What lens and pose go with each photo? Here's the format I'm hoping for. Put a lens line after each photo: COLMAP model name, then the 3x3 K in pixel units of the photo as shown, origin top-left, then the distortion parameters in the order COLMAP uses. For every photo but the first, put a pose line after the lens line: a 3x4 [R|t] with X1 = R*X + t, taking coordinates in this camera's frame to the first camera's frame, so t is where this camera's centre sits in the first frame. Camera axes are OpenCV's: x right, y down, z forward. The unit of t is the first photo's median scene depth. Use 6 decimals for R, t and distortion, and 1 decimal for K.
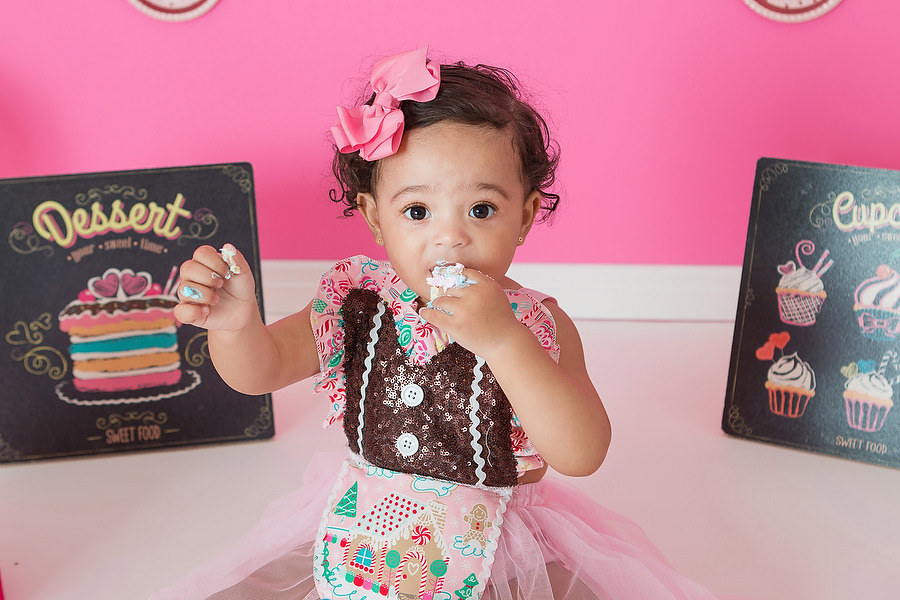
lens RADIAL K [[1502.0, 0, 431.9], [0, 1502.0, 299.5], [0, 0, 1]] dist [-0.066627, 0.000000]
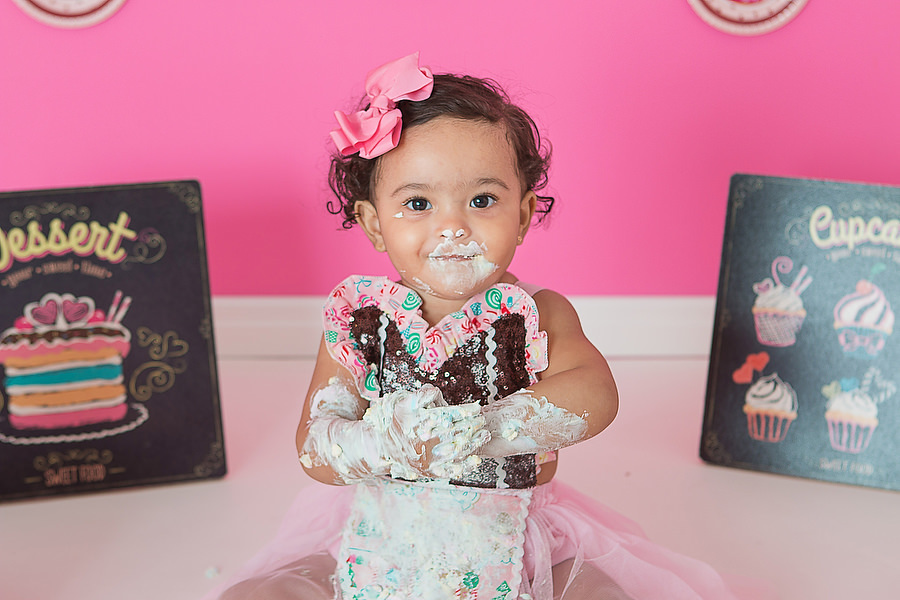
lens RADIAL K [[2065.1, 0, 449.2], [0, 2065.1, 297.7], [0, 0, 1]] dist [0.036366, 0.000000]
pose [[0.990667, -0.009720, 0.135955, -0.144266], [0.016554, 0.998651, -0.049224, 0.048174], [-0.135293, 0.051015, 0.989491, -0.289295]]
